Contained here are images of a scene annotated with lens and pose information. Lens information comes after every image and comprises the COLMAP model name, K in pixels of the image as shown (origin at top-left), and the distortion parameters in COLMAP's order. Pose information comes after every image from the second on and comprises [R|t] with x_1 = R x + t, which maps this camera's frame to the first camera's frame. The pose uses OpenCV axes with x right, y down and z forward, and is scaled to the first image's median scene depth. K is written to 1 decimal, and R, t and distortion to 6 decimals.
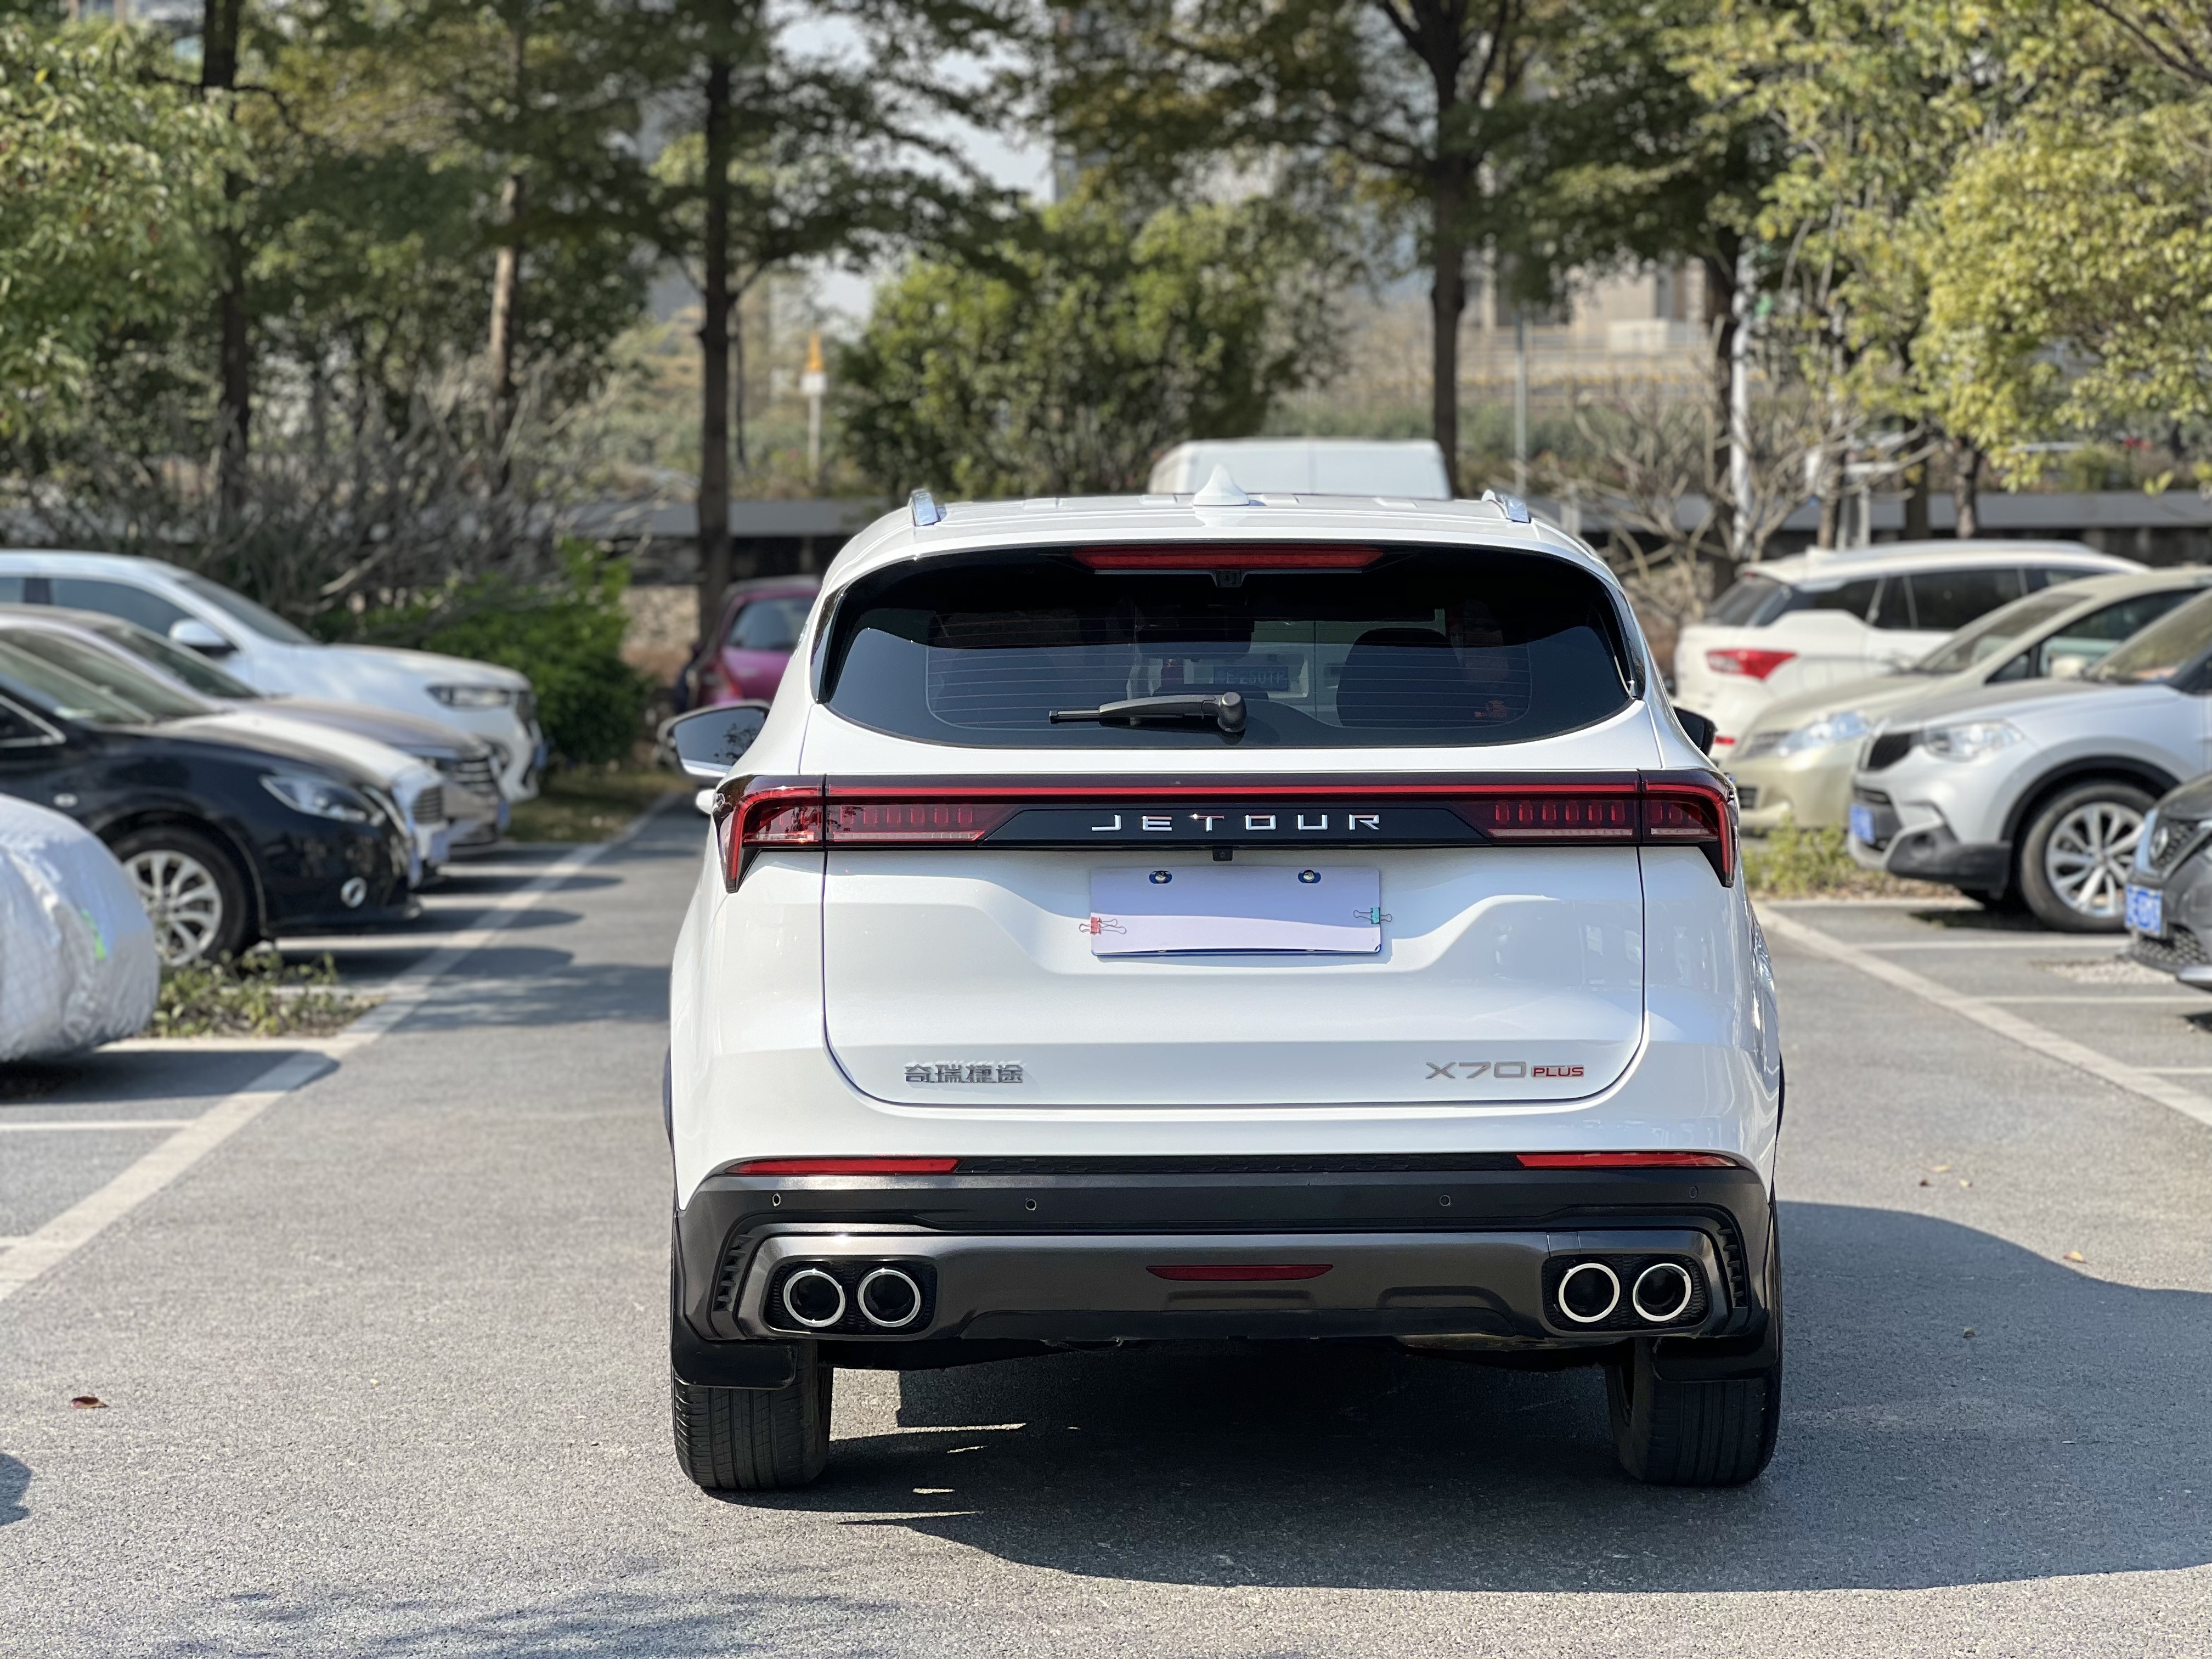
lens RADIAL K [[5167.6, 0, 1106.0], [0, 5167.6, 829.5], [0, 0, 1]] dist [0.419644, -0.361281]
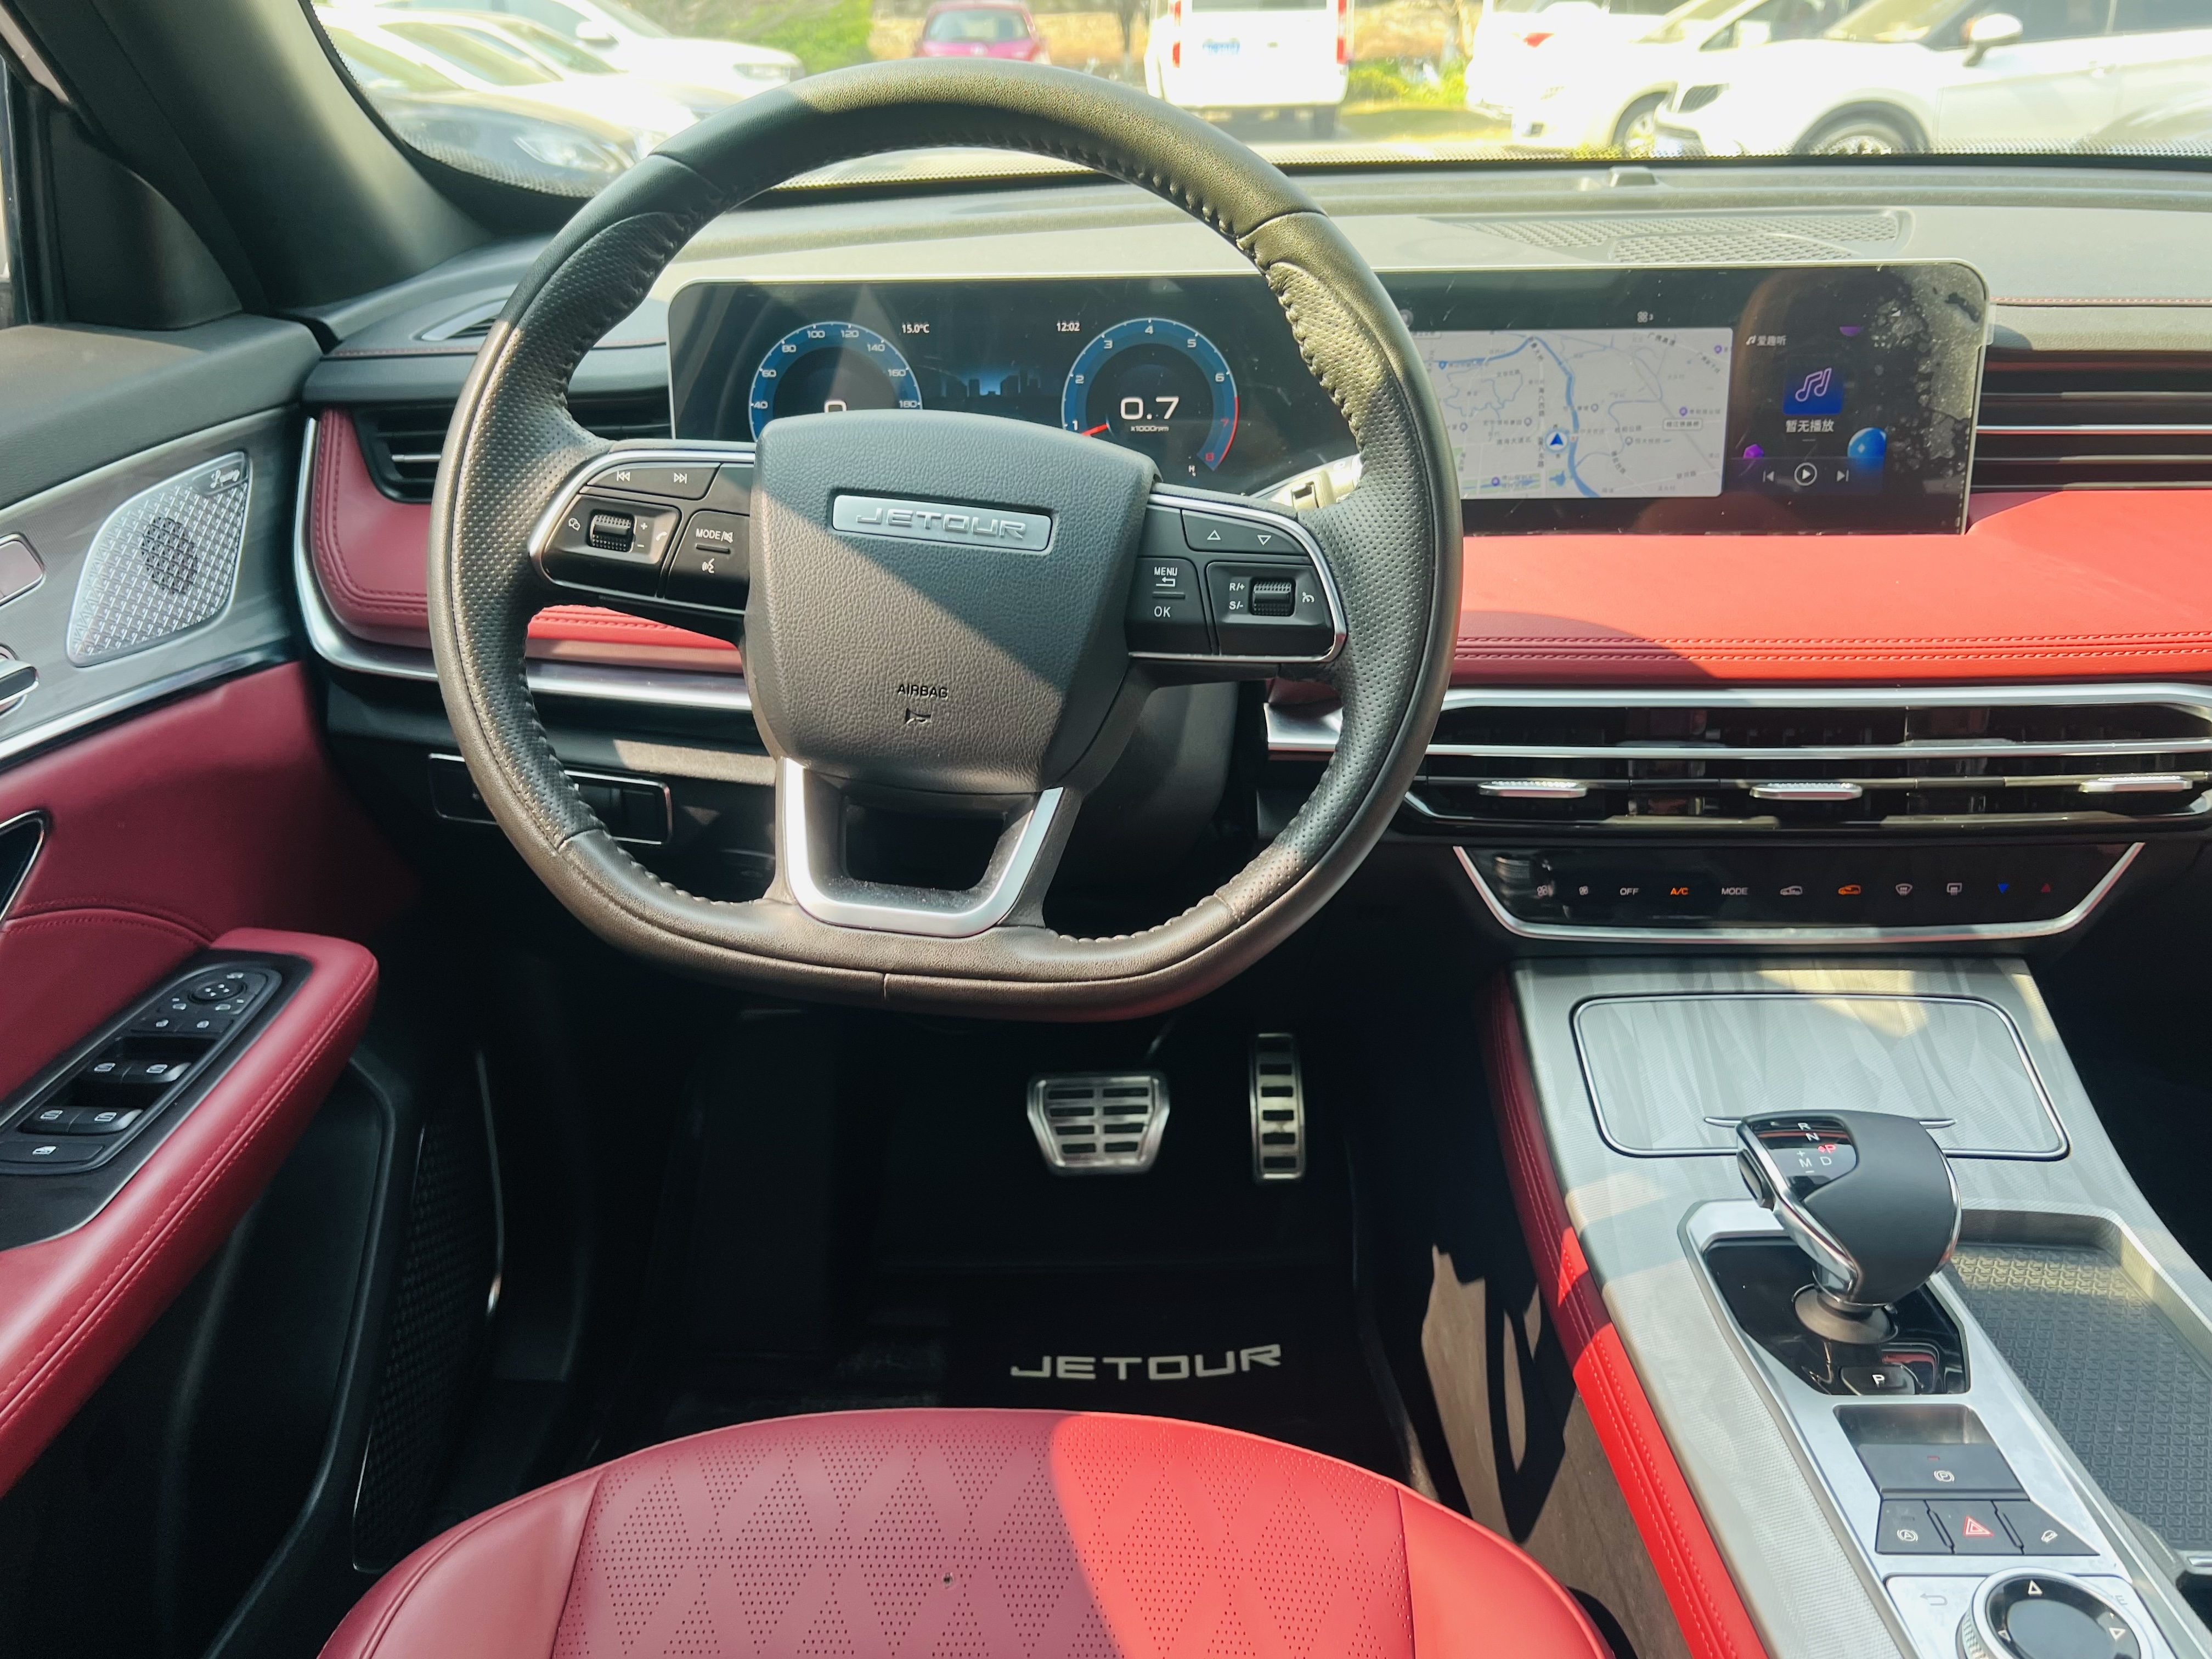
lens RADIAL K [[1754.0, 0, 1063.8], [0, 1754.0, 838.9], [0, 0, 1]] dist [0.042198, -0.055621]
pose [[0.999435, 0.002645, -0.033497, -0.005715], [0.010060, 0.927614, 0.373404, -0.008743], [0.032060, -0.373530, 0.927064, 0.442305]]
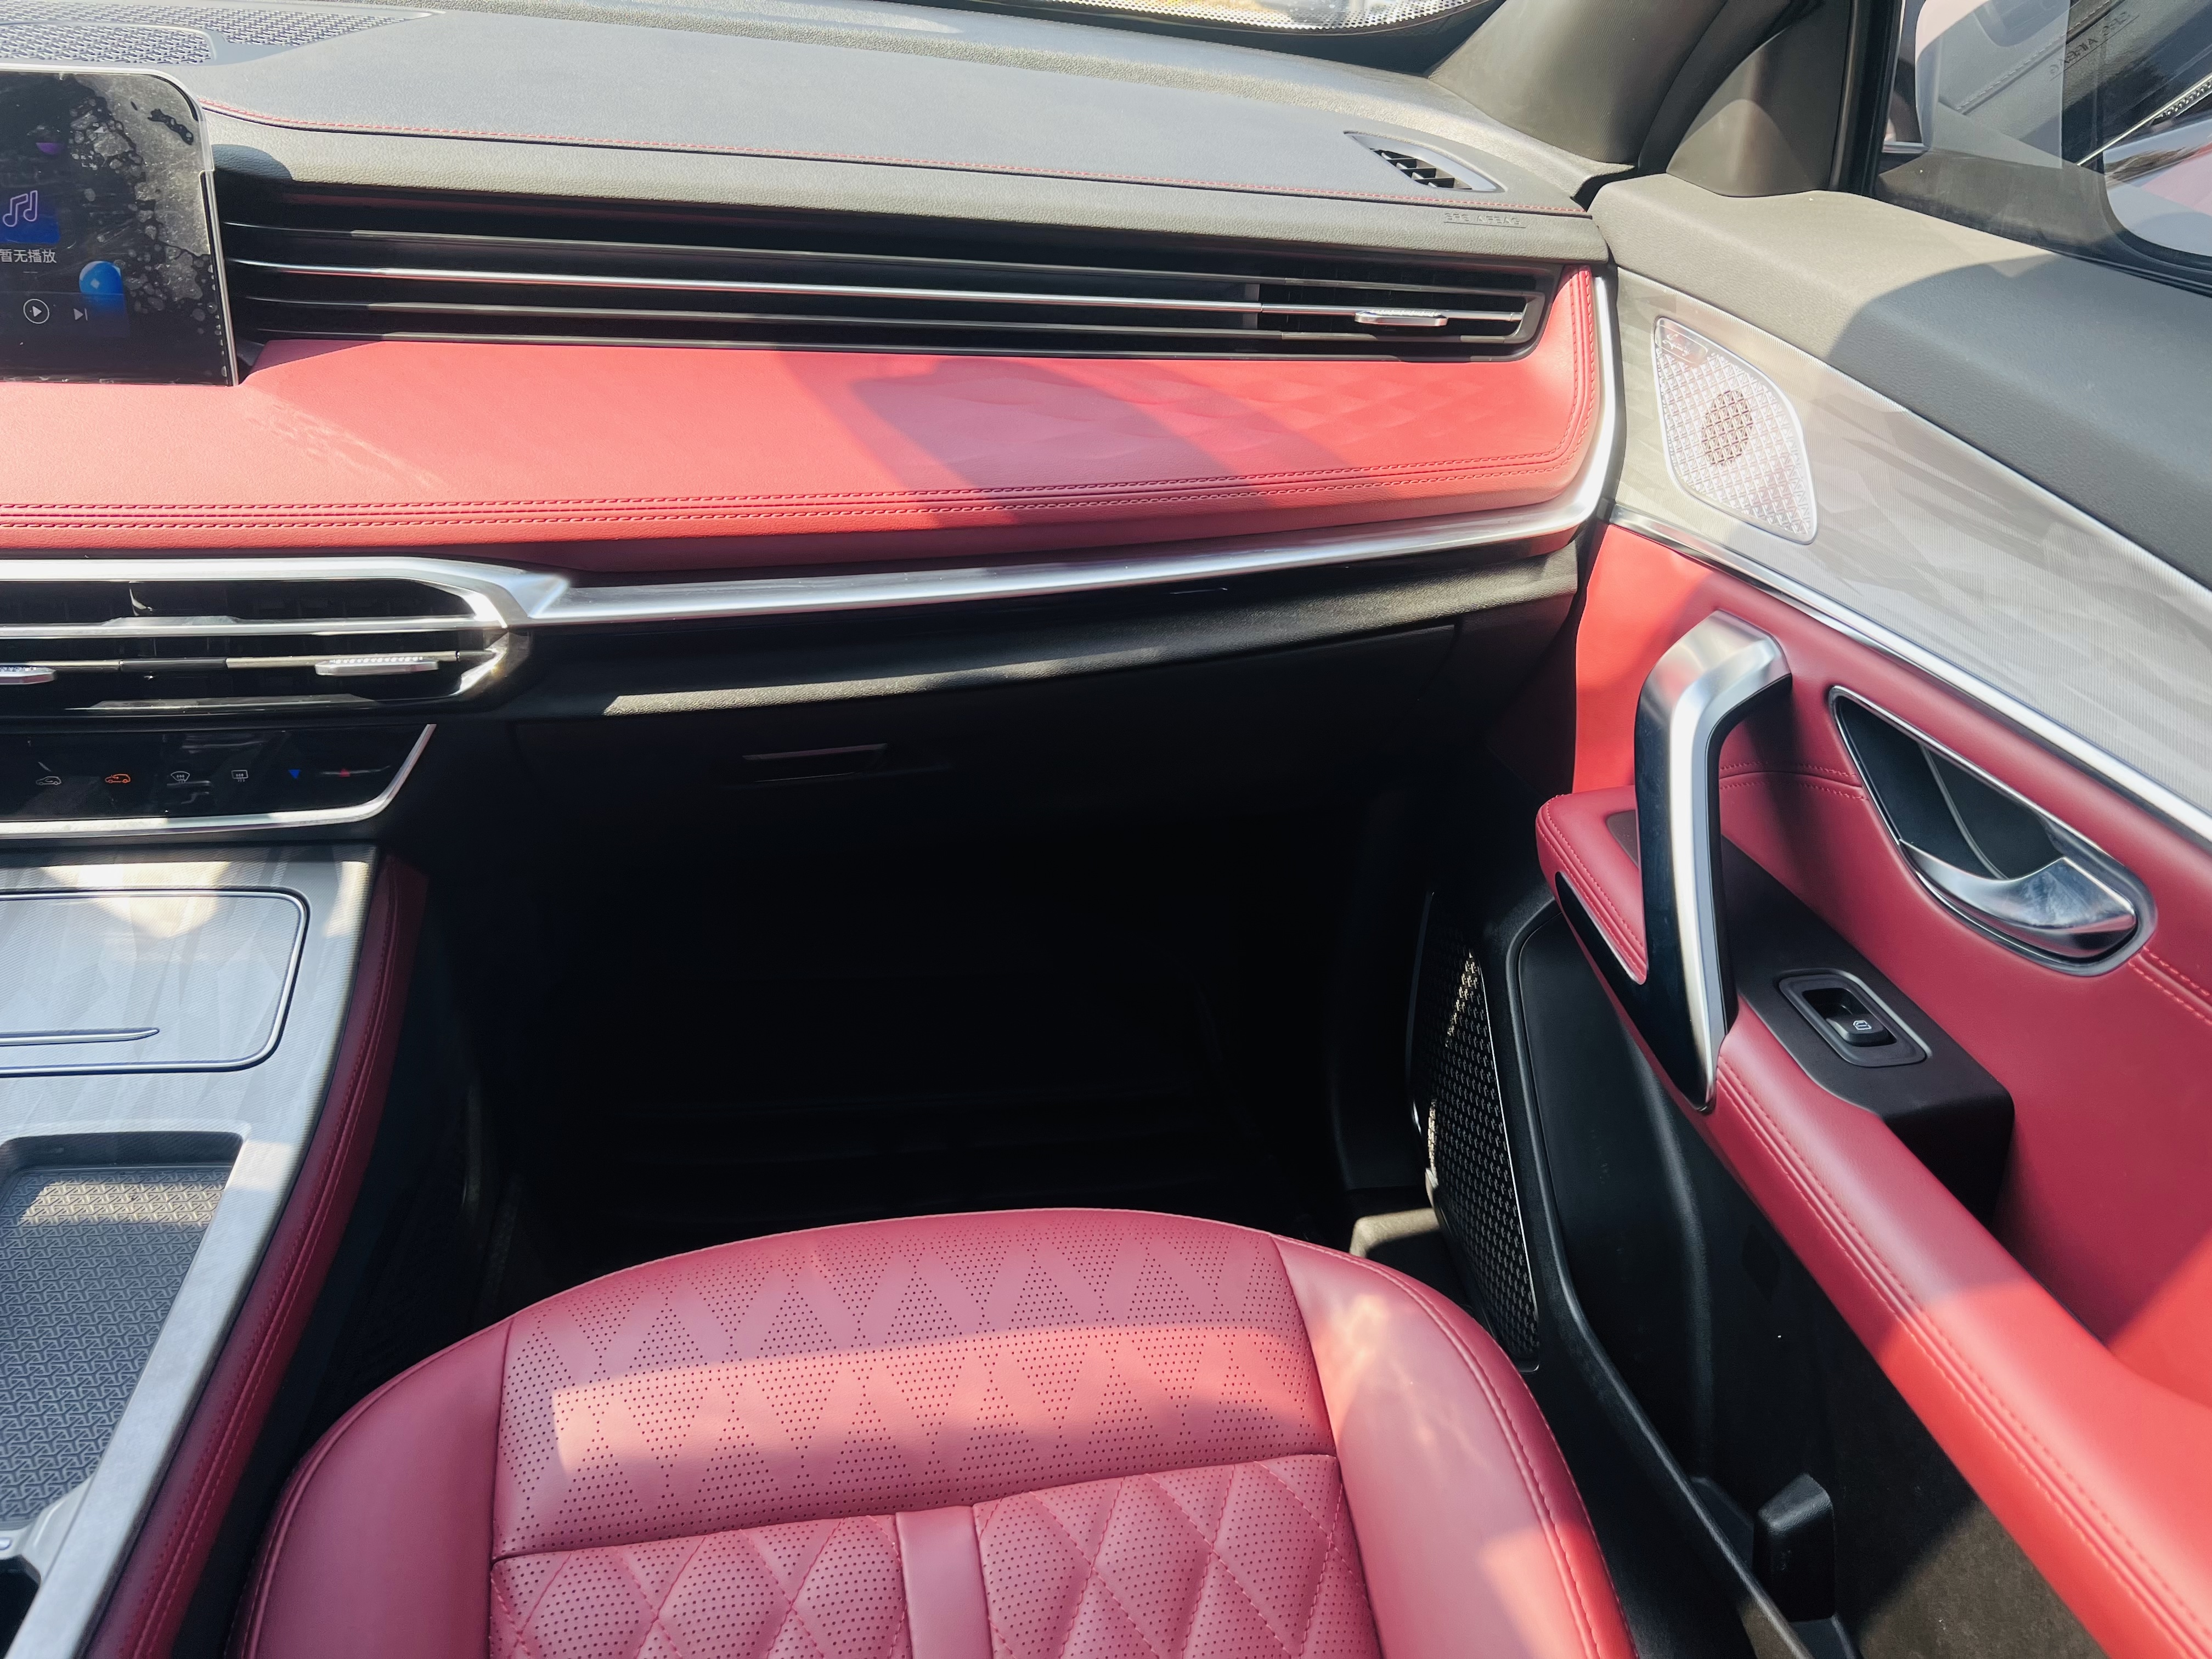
lens RADIAL K [[1732.9, 0, 1106.0], [0, 1732.9, 829.5], [0, 0, 1]] dist [0.038511, -0.059727]
pose [[0.983336, -0.019342, 0.180763, 0.020420], [-0.068714, 0.881017, 0.468068, -0.009808], [-0.168309, -0.472689, 0.865007, 0.444023]]
